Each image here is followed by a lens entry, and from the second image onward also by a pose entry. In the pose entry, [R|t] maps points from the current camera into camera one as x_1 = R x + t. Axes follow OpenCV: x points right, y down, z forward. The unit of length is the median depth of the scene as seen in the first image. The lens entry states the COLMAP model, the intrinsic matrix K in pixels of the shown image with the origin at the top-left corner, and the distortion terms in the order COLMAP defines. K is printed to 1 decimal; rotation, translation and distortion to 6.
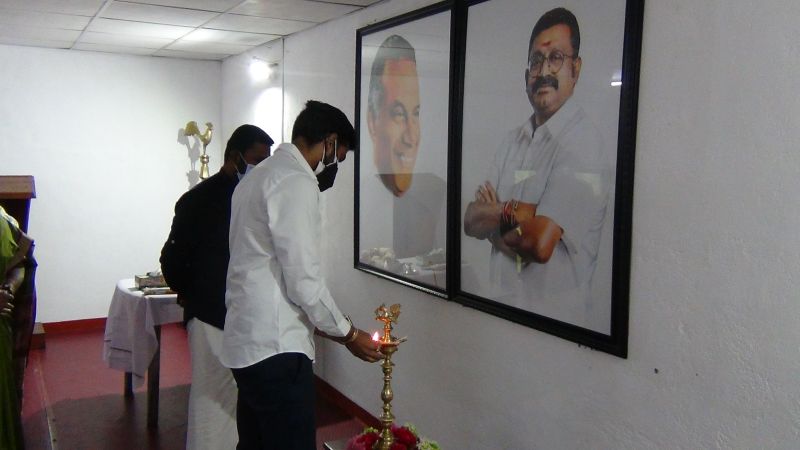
lens RADIAL K [[738.3, 0, 400.7], [0, 738.3, 226.6], [0, 0, 1]] dist [0.012006, 0.000000]
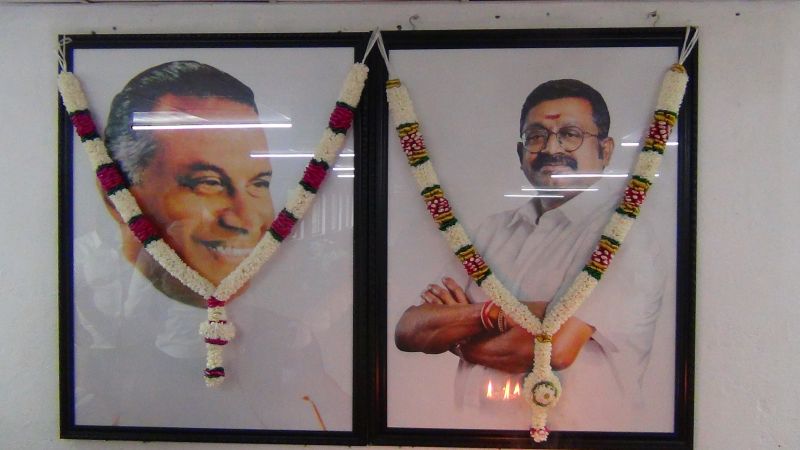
lens RADIAL K [[738.3, 0, 395.2], [0, 738.3, 222.8], [0, 0, 1]] dist [0.012006, 0.000000]
pose [[0.525840, -0.034556, 0.849881, -0.569436], [0.088297, 0.995994, -0.014135, -0.112424], [-0.845988, 0.082475, 0.526785, 0.627537]]
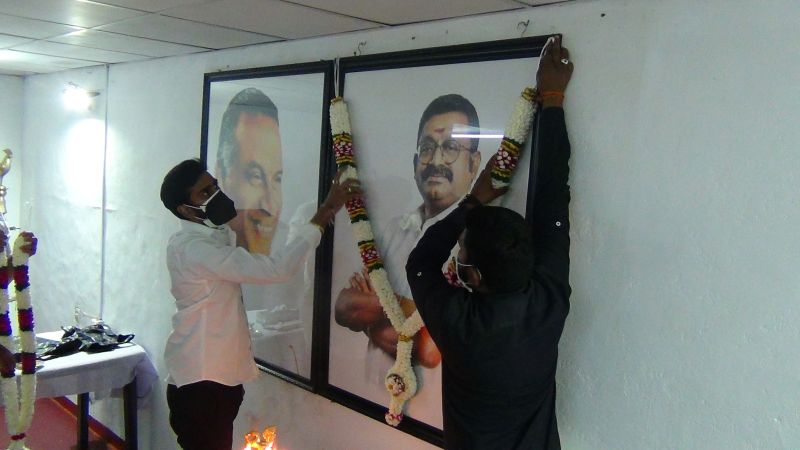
lens RADIAL K [[738.3, 0, 398.9], [0, 738.3, 222.0], [0, 0, 1]] dist [0.012006, 0.000000]
pose [[0.967629, 0.020506, 0.251544, -0.070725], [-0.017339, 0.999740, -0.014798, -0.105323], [-0.251782, 0.009957, 0.967733, 0.111792]]
